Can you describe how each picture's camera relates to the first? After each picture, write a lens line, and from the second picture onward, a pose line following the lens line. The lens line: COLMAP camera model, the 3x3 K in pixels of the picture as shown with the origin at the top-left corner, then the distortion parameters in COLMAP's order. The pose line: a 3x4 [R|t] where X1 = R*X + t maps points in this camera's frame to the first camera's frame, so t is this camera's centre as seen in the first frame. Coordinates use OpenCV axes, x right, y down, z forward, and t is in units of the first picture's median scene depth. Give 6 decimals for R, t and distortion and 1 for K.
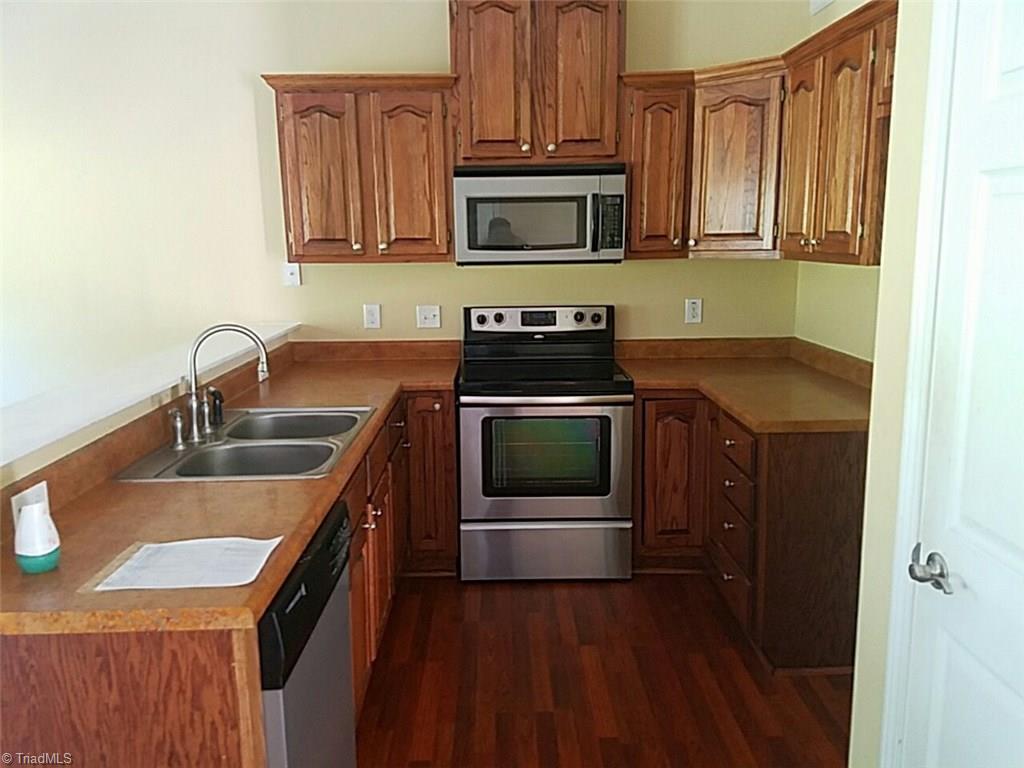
lens RADIAL K [[817.4, 0, 511.4], [0, 817.4, 389.9], [0, 0, 1]] dist [0.041438, -0.024258]
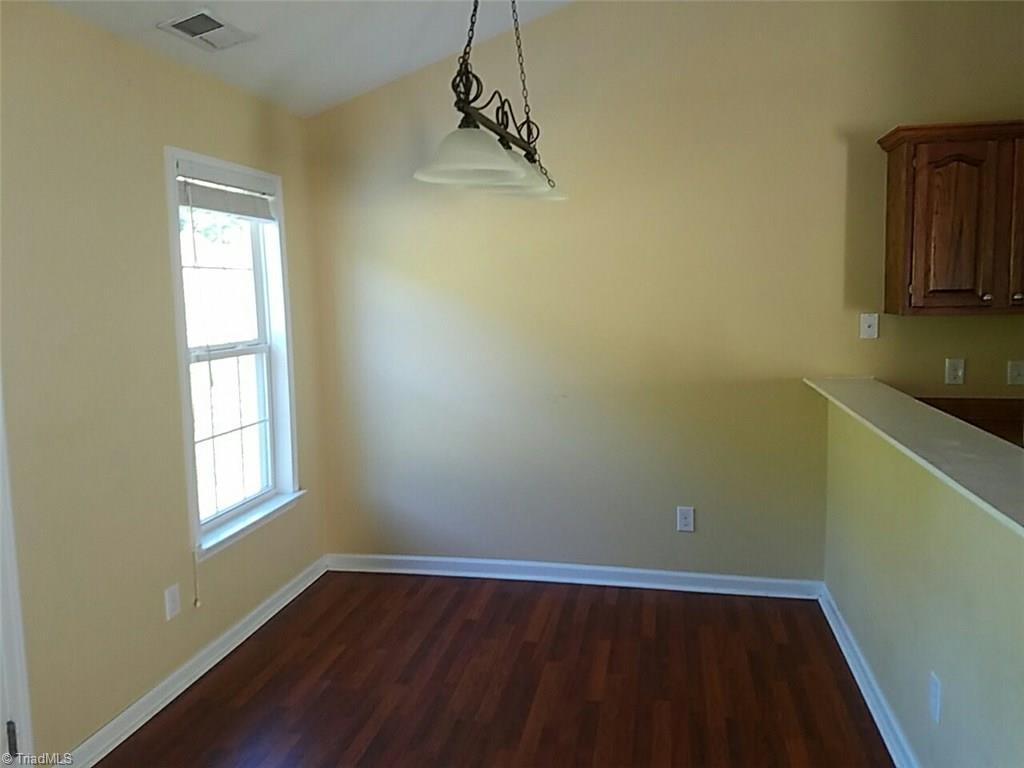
lens RADIAL K [[817.4, 0, 514.3], [0, 817.4, 376.8], [0, 0, 1]] dist [0.041438, -0.024258]
pose [[0.975148, 0.016615, -0.220932, -0.514515], [-0.035509, 0.996014, -0.081826, 0.014743], [0.218691, 0.087637, 0.971851, -0.041750]]
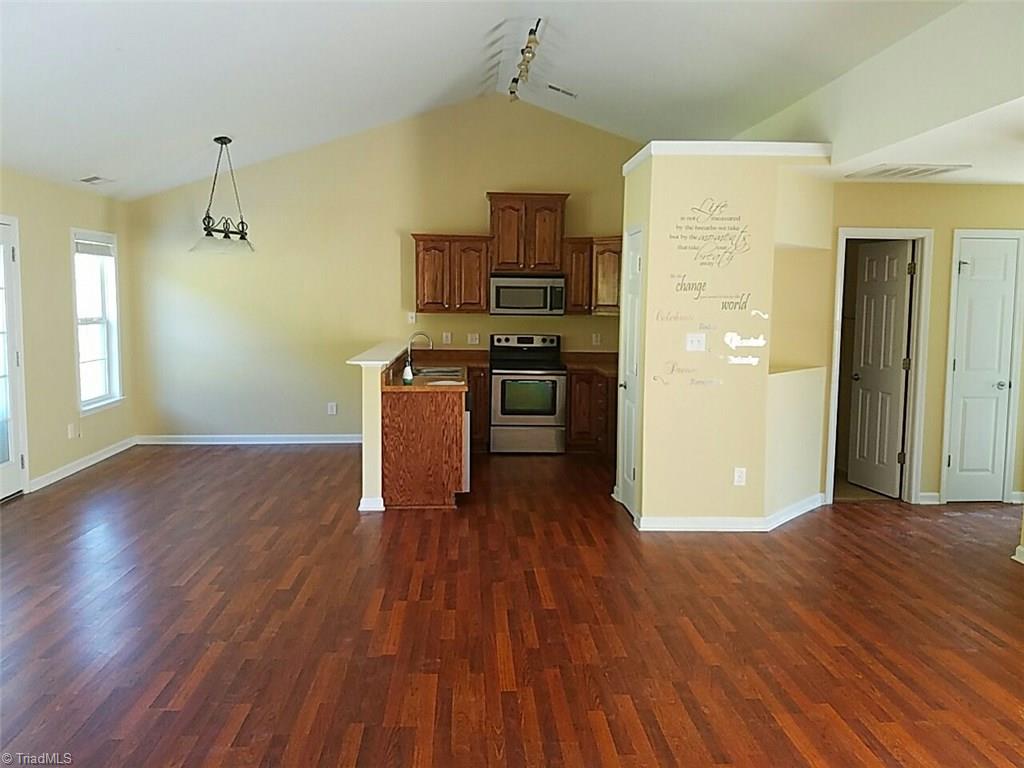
lens RADIAL K [[817.4, 0, 522.9], [0, 817.4, 359.0], [0, 0, 1]] dist [0.041438, -0.024258]
pose [[0.998457, 0.021590, 0.051164, -0.092015], [-0.015714, 0.993517, -0.112595, 0.227197], [-0.053263, 0.111617, 0.992323, -1.269622]]
